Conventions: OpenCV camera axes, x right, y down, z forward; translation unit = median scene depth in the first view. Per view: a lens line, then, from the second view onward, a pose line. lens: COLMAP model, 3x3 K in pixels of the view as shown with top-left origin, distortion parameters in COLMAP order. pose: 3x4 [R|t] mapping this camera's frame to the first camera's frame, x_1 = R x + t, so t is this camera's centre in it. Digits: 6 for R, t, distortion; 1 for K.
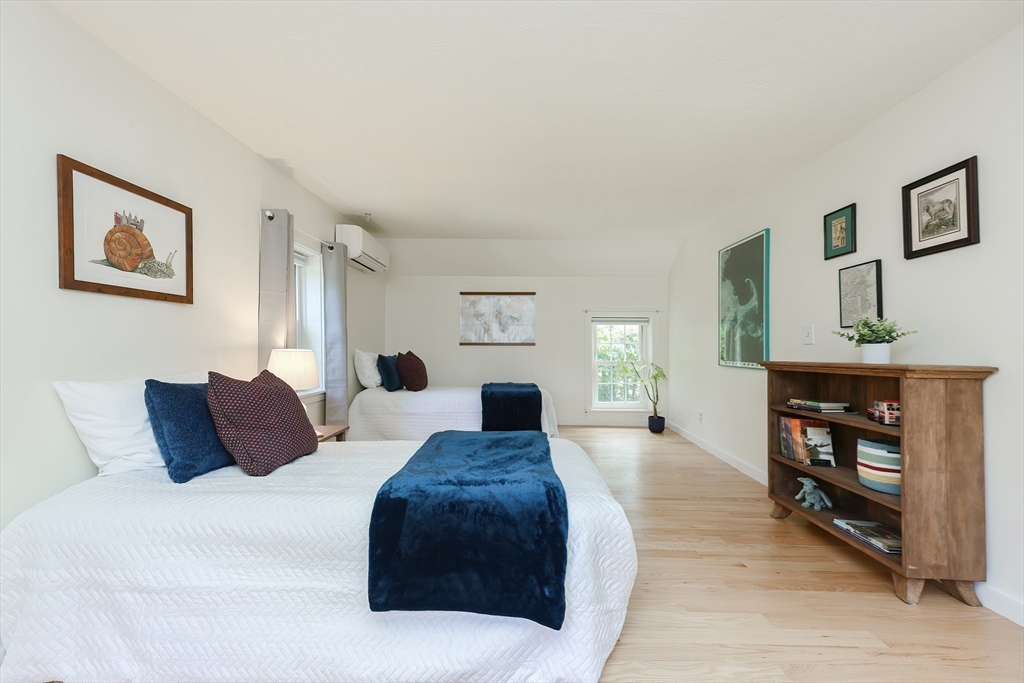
lens RADIAL K [[410.5, 0, 509.0], [0, 410.5, 347.2], [0, 0, 1]] dist [0.017680, -0.000275]
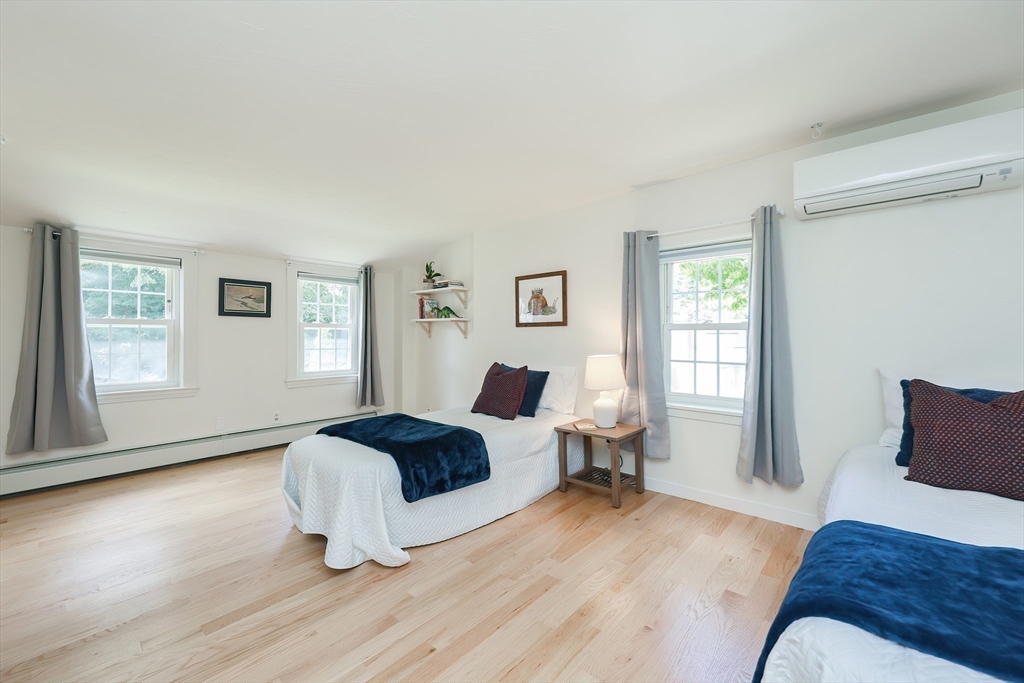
lens RADIAL K [[410.5, 0, 519.0], [0, 410.5, 335.2], [0, 0, 1]] dist [0.017680, -0.000275]
pose [[-0.646305, 0.002399, -0.763075, 0.672165], [-0.000306, 0.999994, 0.003403, -0.070956], [0.763079, 0.002433, -0.646301, 1.982658]]
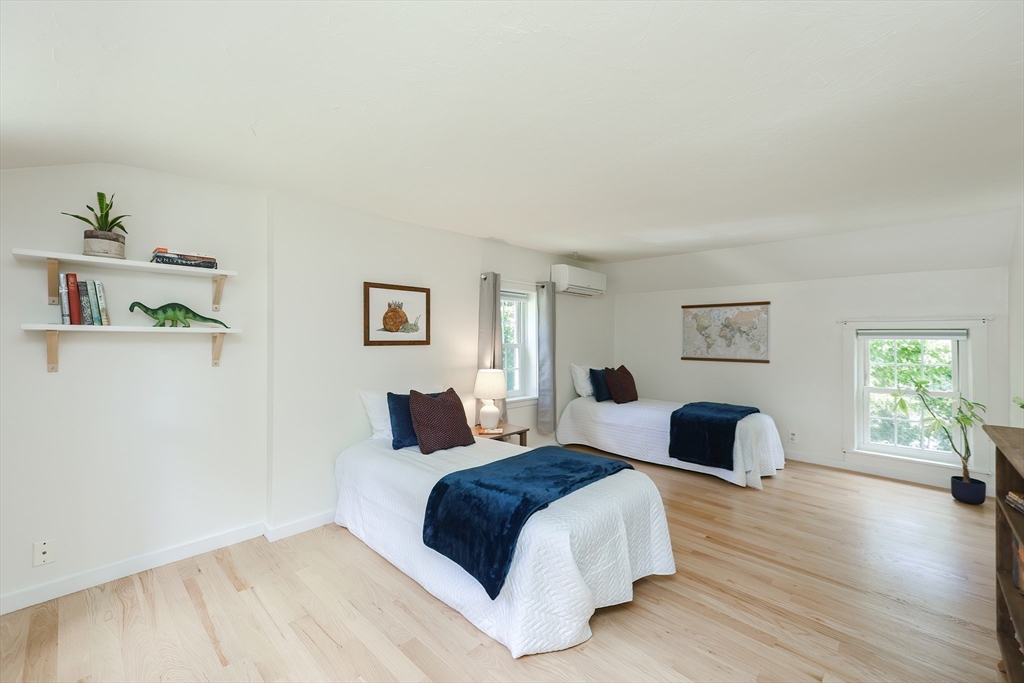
lens RADIAL K [[410.5, 0, 511.7], [0, 410.5, 342.7], [0, 0, 1]] dist [0.017680, -0.000275]
pose [[0.733039, 0.004624, -0.680171, 0.636325], [-0.002759, 0.999989, 0.003824, -0.121218], [0.680181, -0.000926, 0.733044, -0.004451]]
